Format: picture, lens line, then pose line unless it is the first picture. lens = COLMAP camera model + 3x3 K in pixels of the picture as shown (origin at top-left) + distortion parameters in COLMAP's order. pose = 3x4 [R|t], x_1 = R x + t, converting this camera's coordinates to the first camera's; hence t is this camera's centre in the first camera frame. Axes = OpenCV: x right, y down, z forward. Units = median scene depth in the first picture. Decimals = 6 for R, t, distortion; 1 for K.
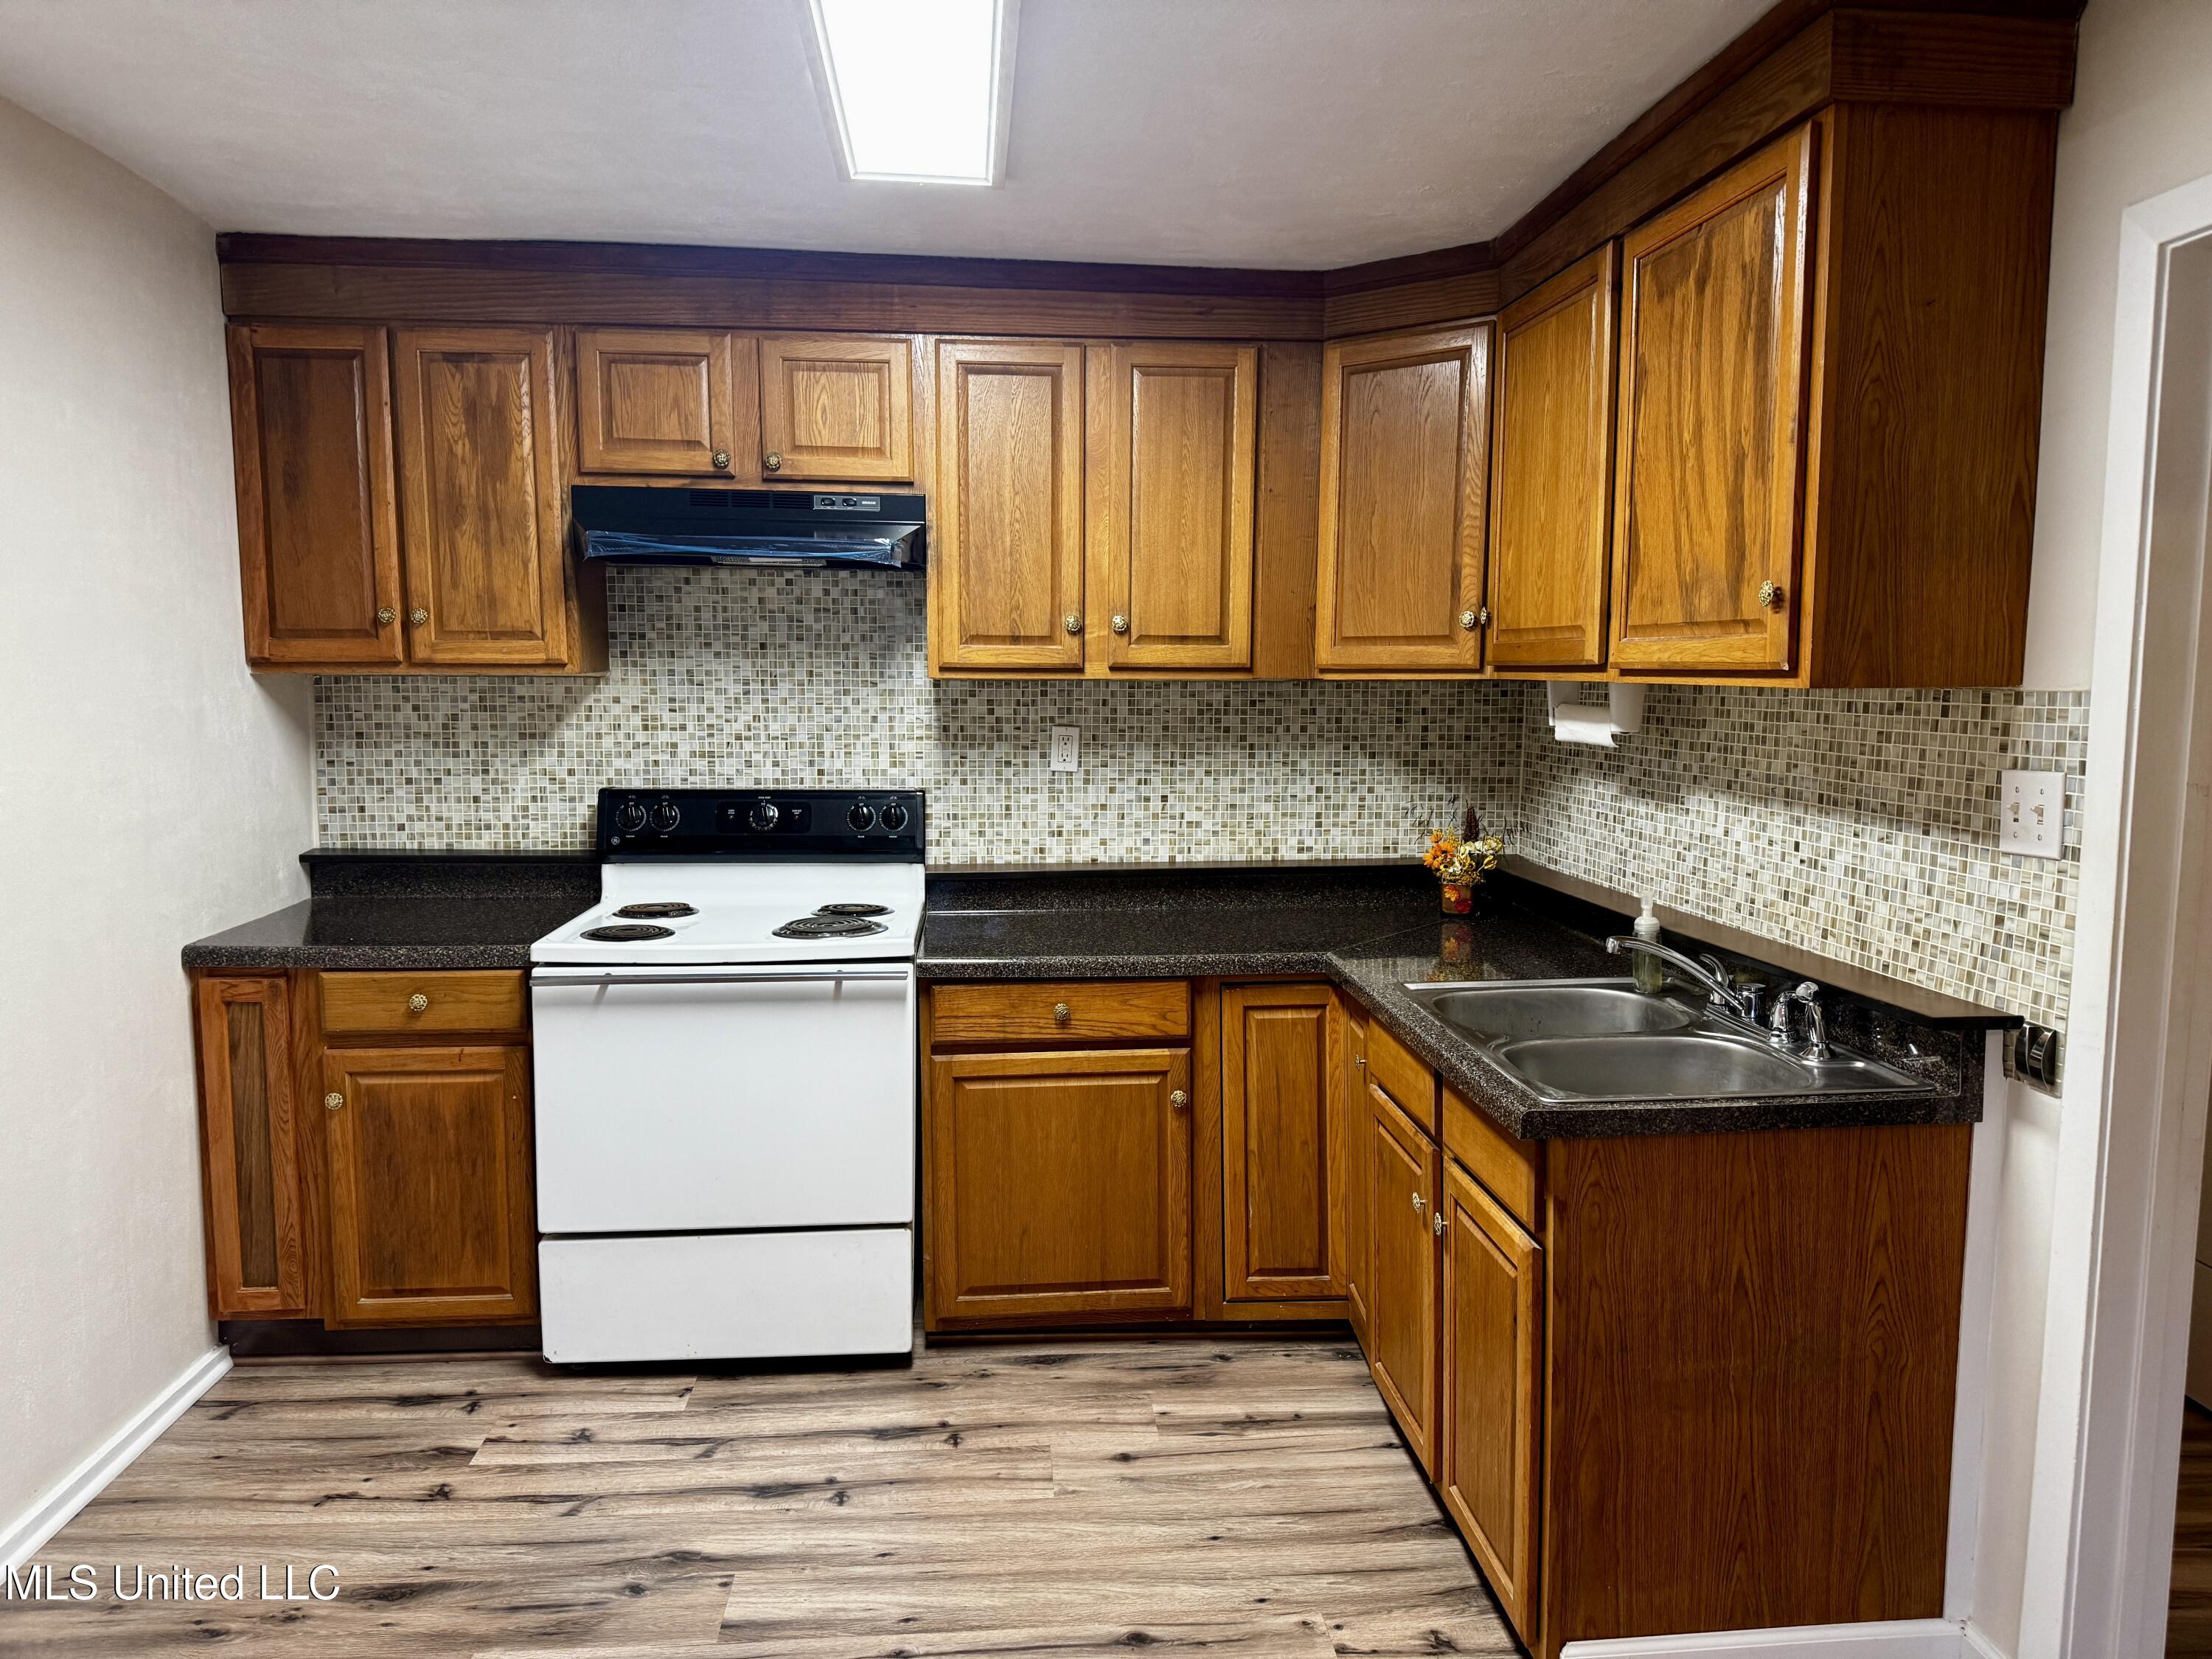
lens RADIAL K [[1564.1, 0, 1131.9], [0, 1564.1, 827.1], [0, 0, 1]] dist [0.003447, -0.023691]
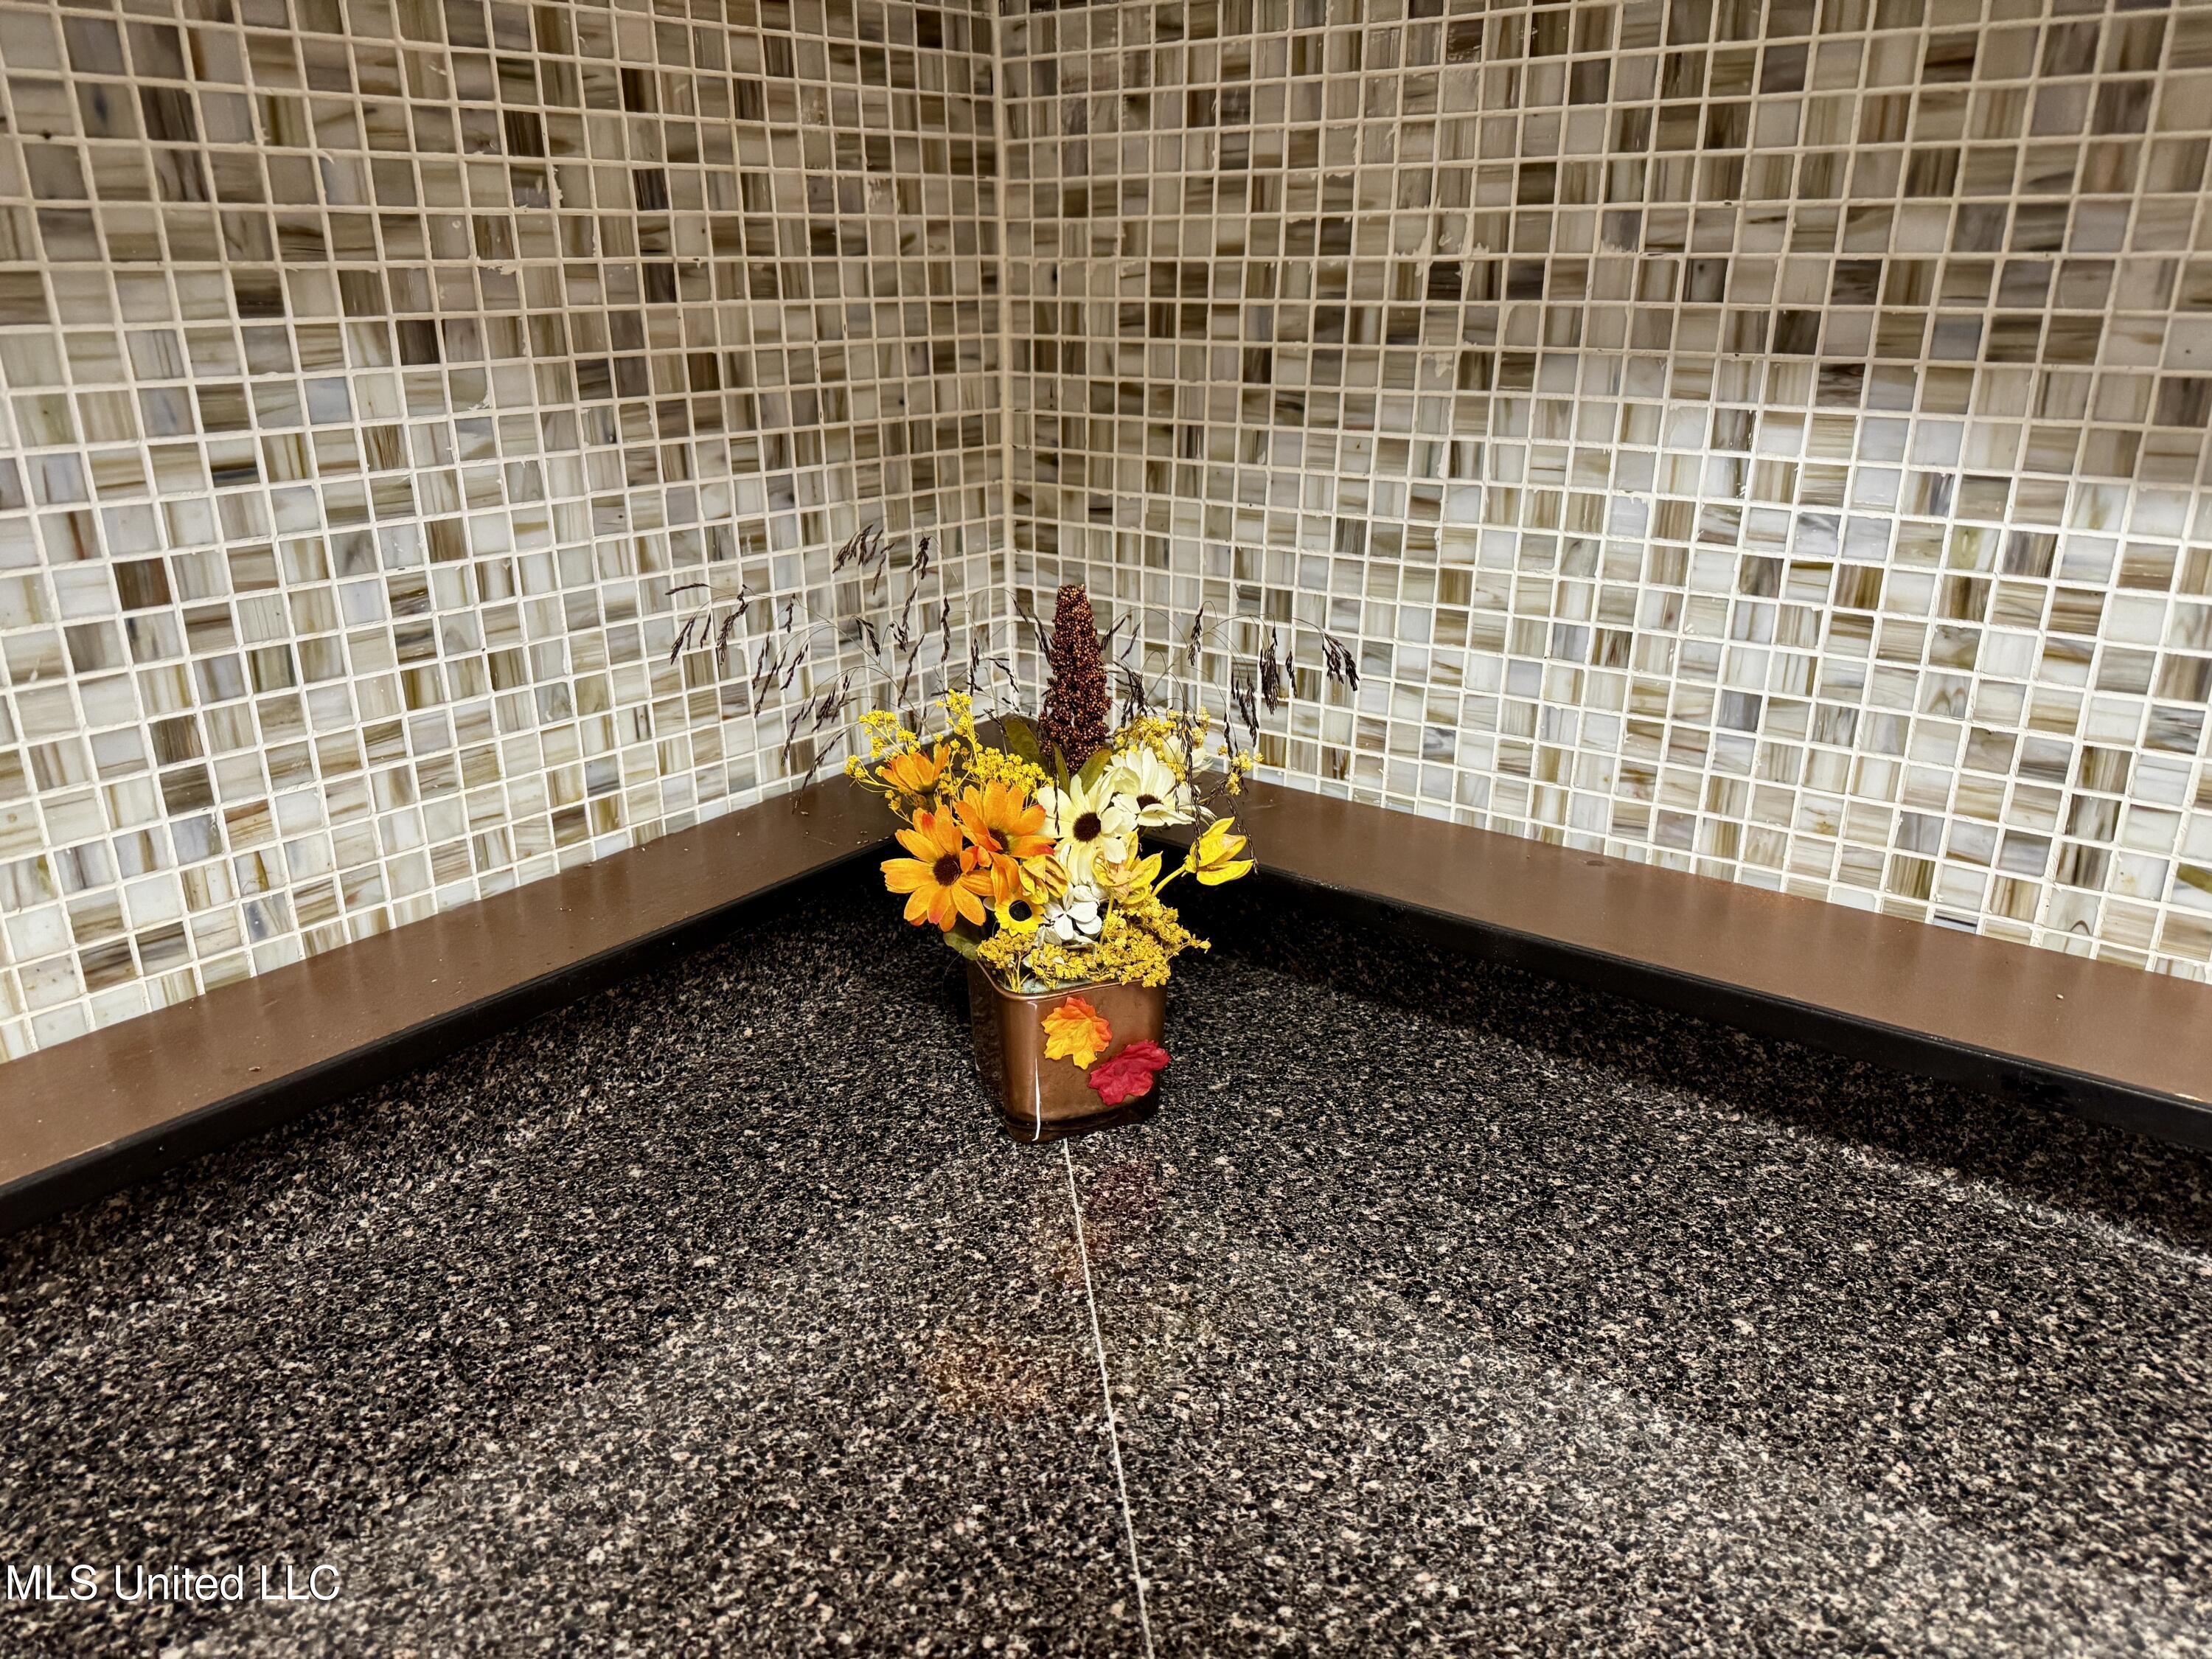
lens RADIAL K [[1567.8, 0, 1101.0], [0, 1567.8, 847.9], [0, 0, 1]] dist [0.101926, -0.145328]
pose [[0.687499, -0.261025, 0.677651, 0.075950], [0.076538, 0.954014, 0.289827, -0.041114], [-0.722141, -0.147390, 0.675862, 0.888384]]
